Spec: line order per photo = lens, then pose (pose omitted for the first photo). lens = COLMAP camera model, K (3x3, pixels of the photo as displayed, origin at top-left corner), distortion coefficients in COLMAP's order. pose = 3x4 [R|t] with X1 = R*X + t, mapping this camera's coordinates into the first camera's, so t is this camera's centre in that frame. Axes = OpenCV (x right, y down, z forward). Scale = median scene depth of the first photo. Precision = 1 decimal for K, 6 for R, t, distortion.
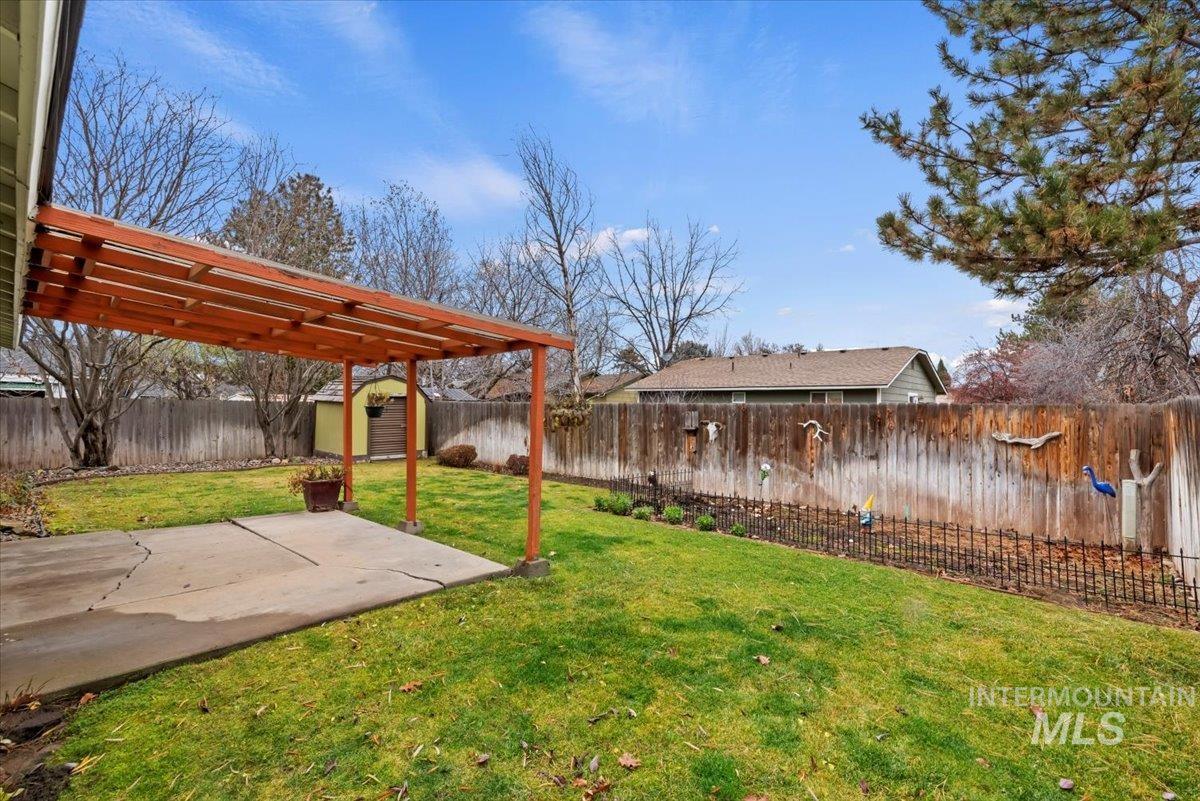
lens RADIAL K [[558.4, 0, 605.9], [0, 558.4, 398.8], [0, 0, 1]] dist [-0.001209, 0.000053]
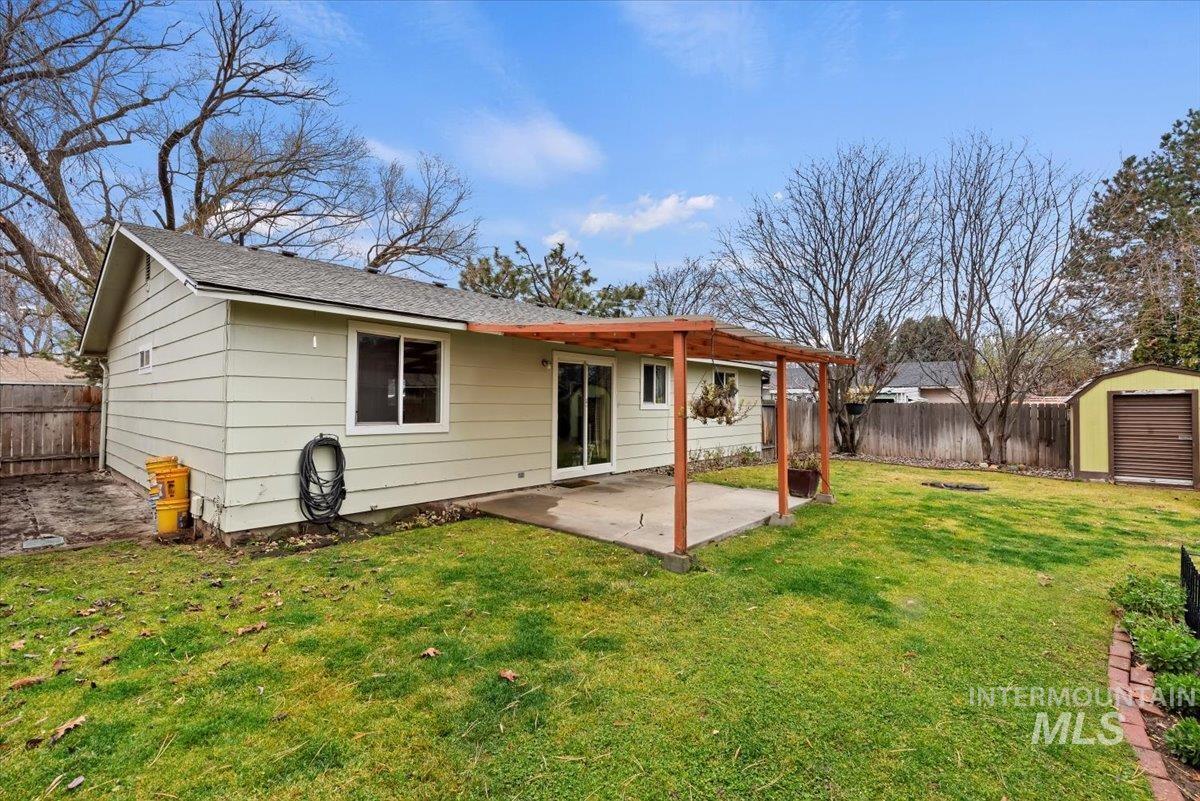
lens RADIAL K [[558.4, 0, 605.9], [0, 558.4, 398.8], [0, 0, 1]] dist [-0.001209, 0.000053]
pose [[-0.036890, -0.026702, -0.998963, 0.371604], [0.002707, 0.999637, -0.026820, 0.023665], [0.999316, -0.003694, -0.036804, 0.411654]]
